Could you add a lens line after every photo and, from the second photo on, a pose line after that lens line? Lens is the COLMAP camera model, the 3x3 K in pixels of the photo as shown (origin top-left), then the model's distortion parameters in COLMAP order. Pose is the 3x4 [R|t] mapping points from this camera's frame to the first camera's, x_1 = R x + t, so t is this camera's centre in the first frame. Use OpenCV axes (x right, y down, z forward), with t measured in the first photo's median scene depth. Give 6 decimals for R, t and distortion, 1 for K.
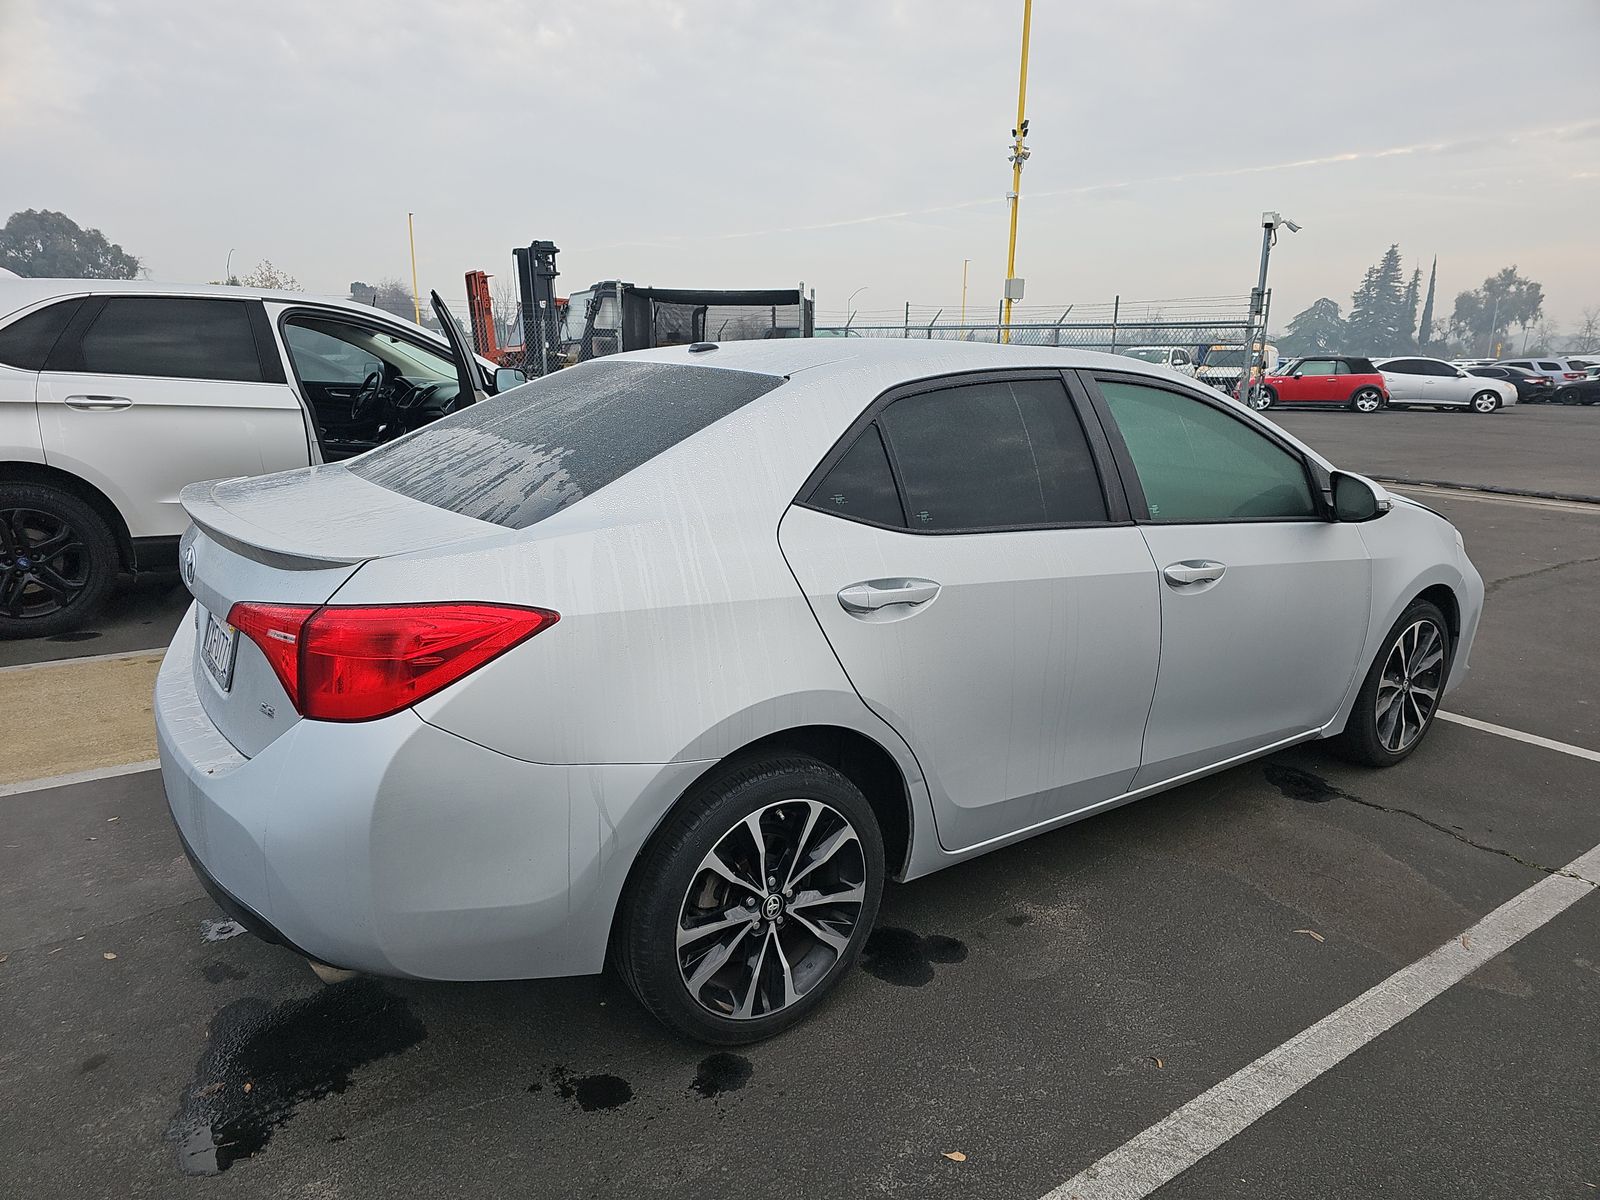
lens RADIAL K [[1047.0, 0, 806.1], [0, 1047.0, 610.8], [0, 0, 1]] dist [0.031724, -0.020742]
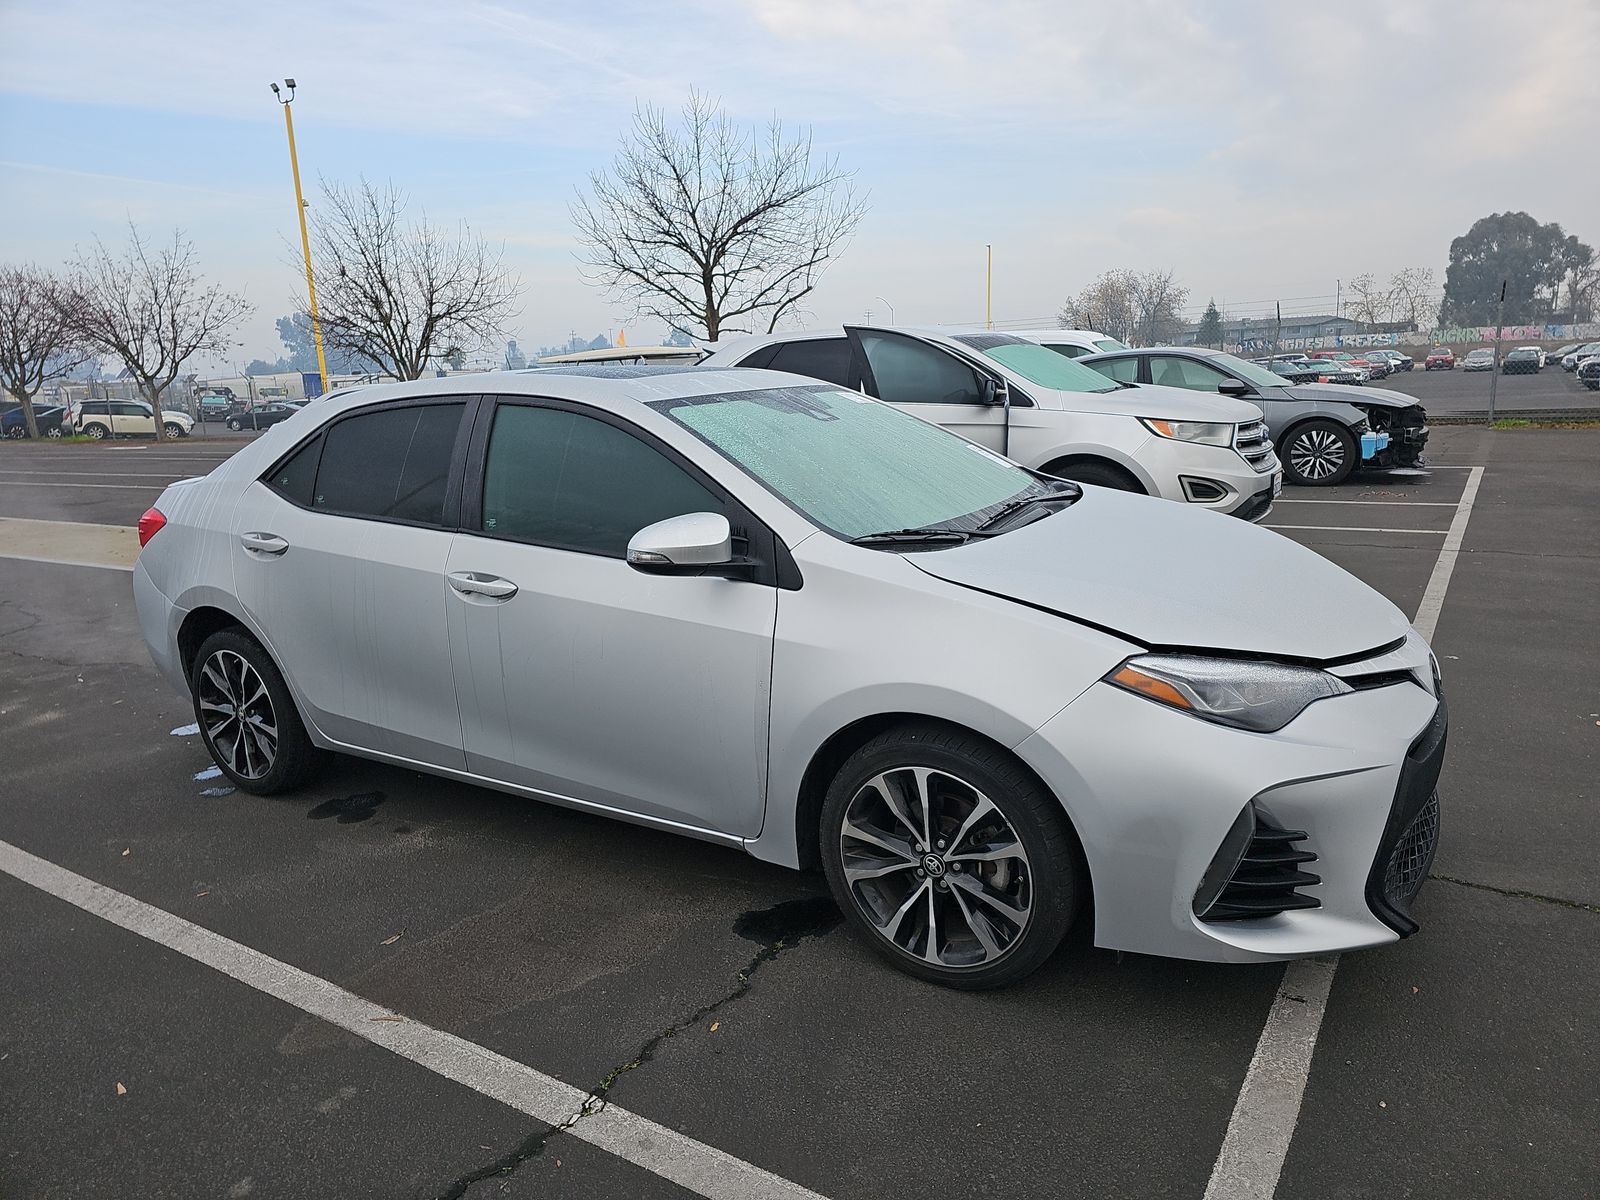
lens RADIAL K [[1047.0, 0, 809.1], [0, 1047.0, 598.4], [0, 0, 1]] dist [0.031724, -0.020742]
pose [[0.386922, 0.164247, -0.907367, 1.579788], [-0.170695, 0.979760, 0.104563, -0.205788], [0.906176, 0.114425, 0.407127, 0.946589]]
